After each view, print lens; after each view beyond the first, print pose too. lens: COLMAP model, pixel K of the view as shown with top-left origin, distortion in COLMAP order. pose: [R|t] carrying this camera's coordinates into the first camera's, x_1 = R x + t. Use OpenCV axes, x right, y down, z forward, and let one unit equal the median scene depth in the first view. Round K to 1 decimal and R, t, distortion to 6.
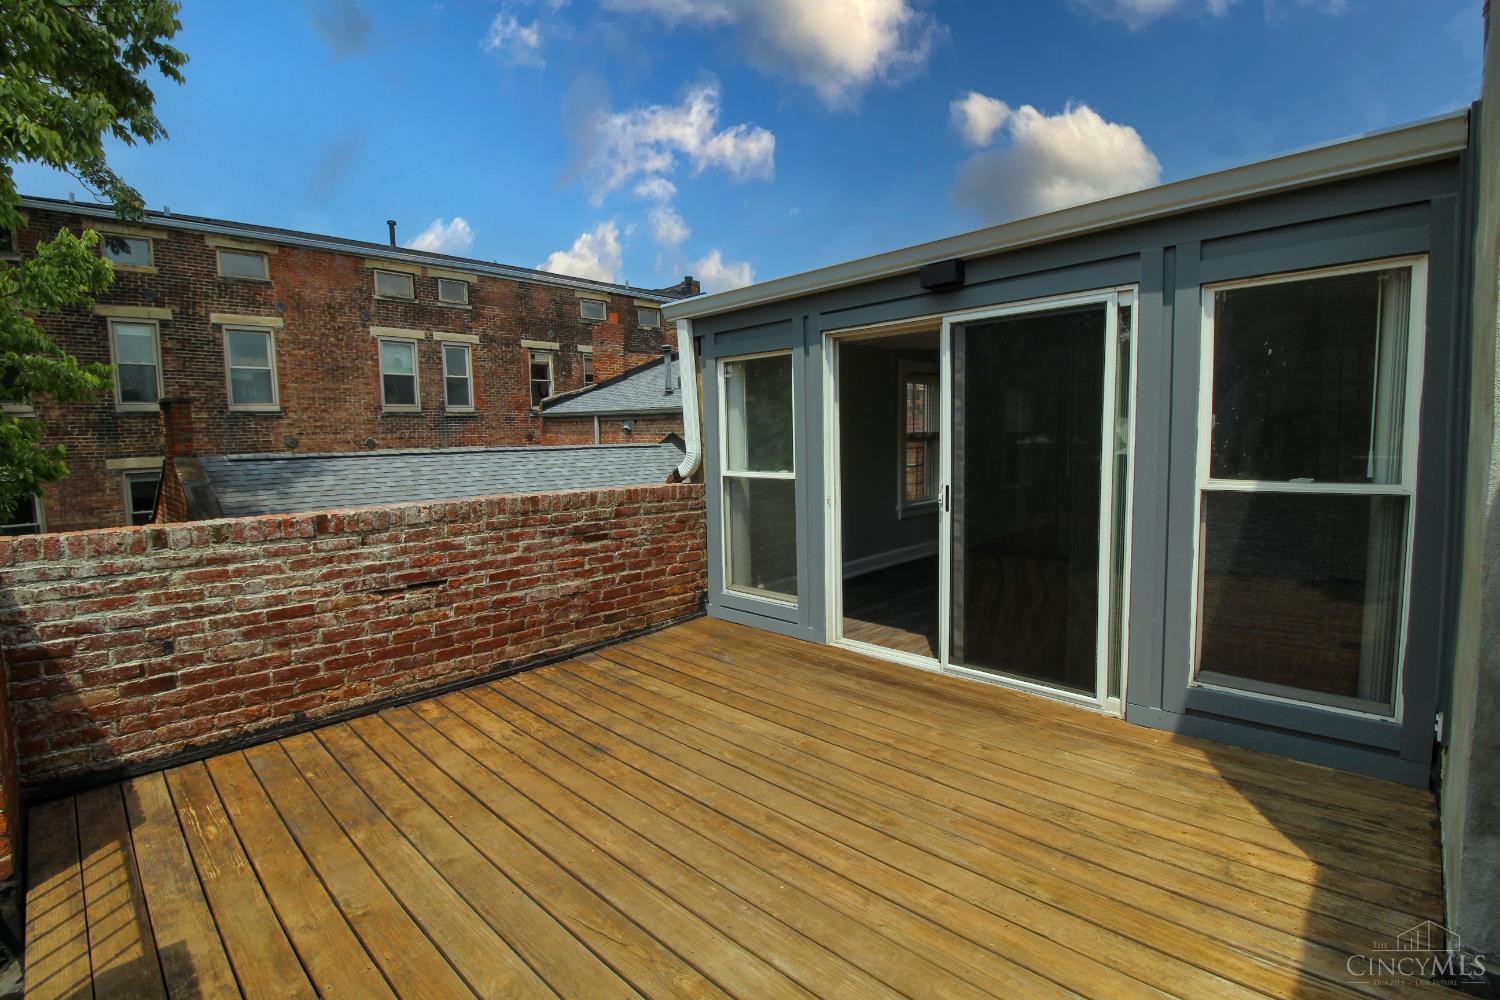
lens RADIAL K [[691.8, 0, 750.3], [0, 691.8, 492.9], [0, 0, 1]] dist [-0.004137, -0.011549]
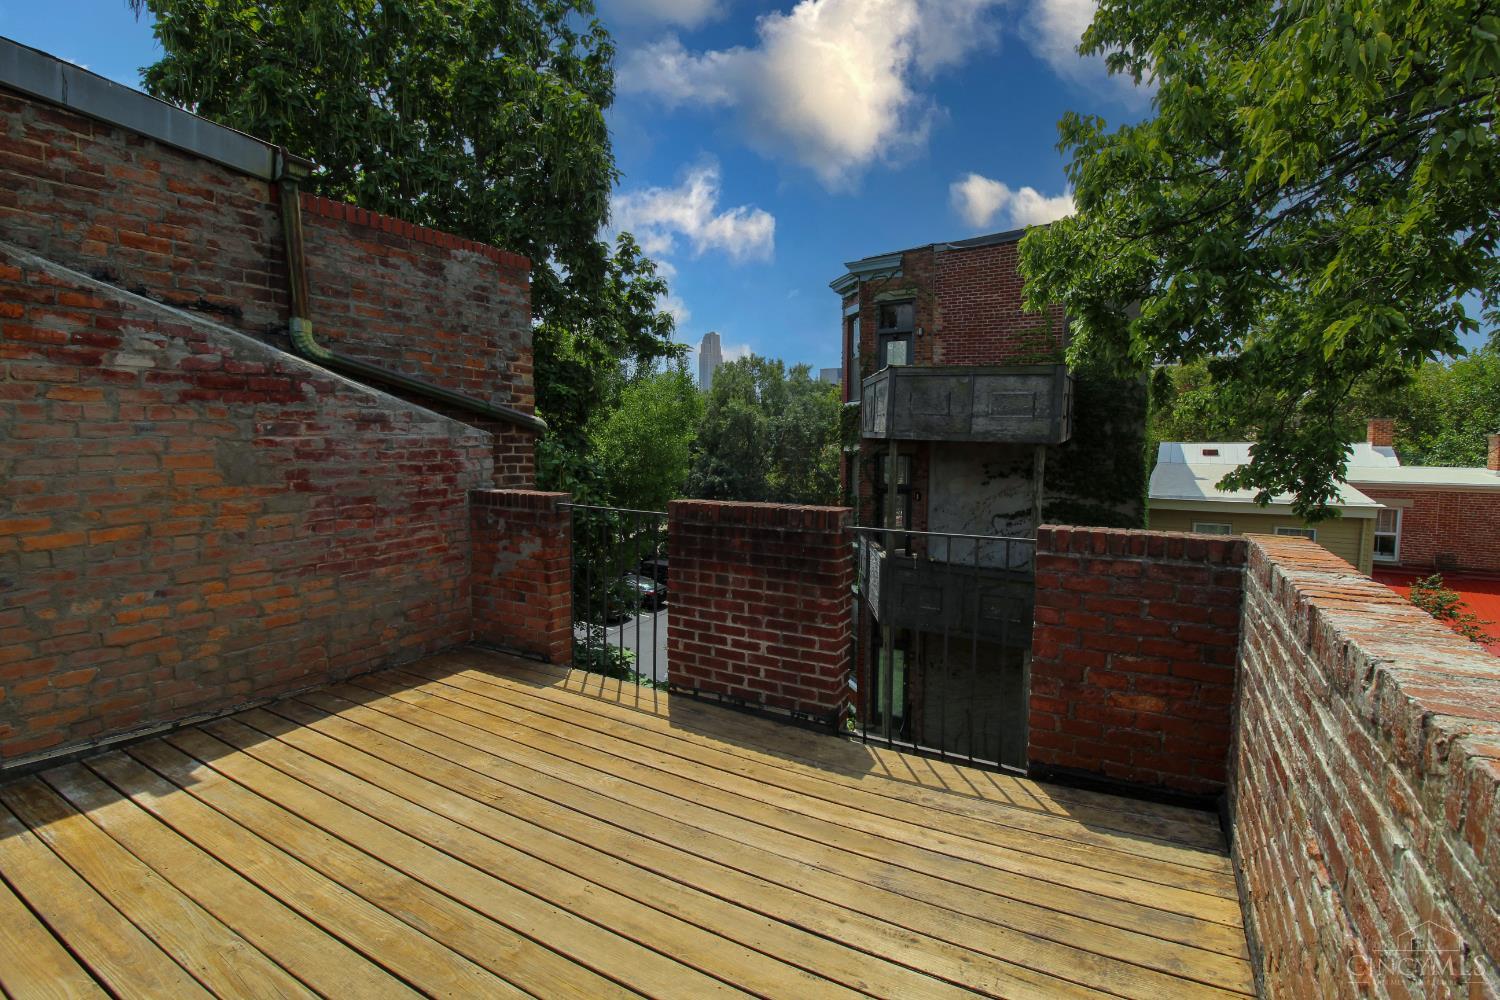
lens RADIAL K [[691.8, 0, 758.3], [0, 691.8, 494.3], [0, 0, 1]] dist [-0.004137, -0.011549]
pose [[-0.965851, 0.034559, -0.256782, -0.155459], [-0.009756, 0.985511, 0.169331, -0.118218], [0.258913, 0.166054, -0.951520, 1.352281]]
